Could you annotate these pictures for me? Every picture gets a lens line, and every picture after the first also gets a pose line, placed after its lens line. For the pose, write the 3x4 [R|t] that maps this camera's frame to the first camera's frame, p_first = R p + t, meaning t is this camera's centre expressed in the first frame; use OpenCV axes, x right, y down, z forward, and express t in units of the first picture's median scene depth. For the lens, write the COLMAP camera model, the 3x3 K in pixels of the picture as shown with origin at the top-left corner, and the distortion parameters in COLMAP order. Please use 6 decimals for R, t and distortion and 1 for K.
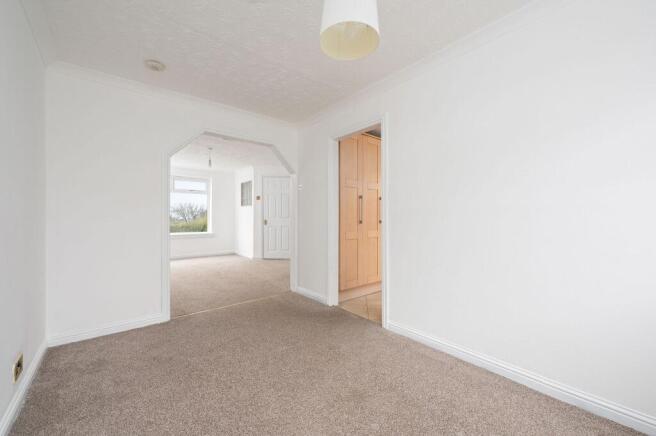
lens RADIAL K [[262.1, 0, 326.5], [0, 262.1, 213.2], [0, 0, 1]] dist [-0.000207, 0.000206]
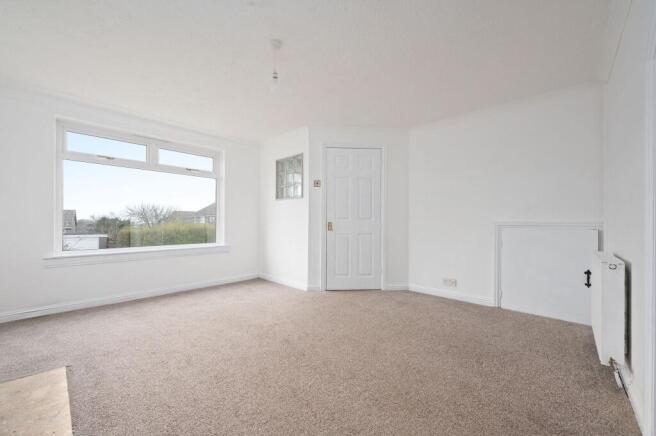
lens RADIAL K [[262.1, 0, 329.3], [0, 262.1, 221.6], [0, 0, 1]] dist [-0.000207, 0.000206]
pose [[0.991501, 0.000915, 0.130092, -0.285067], [-0.002182, 0.999952, 0.009604, 0.017210], [-0.130077, -0.009806, 0.991455, 0.398306]]
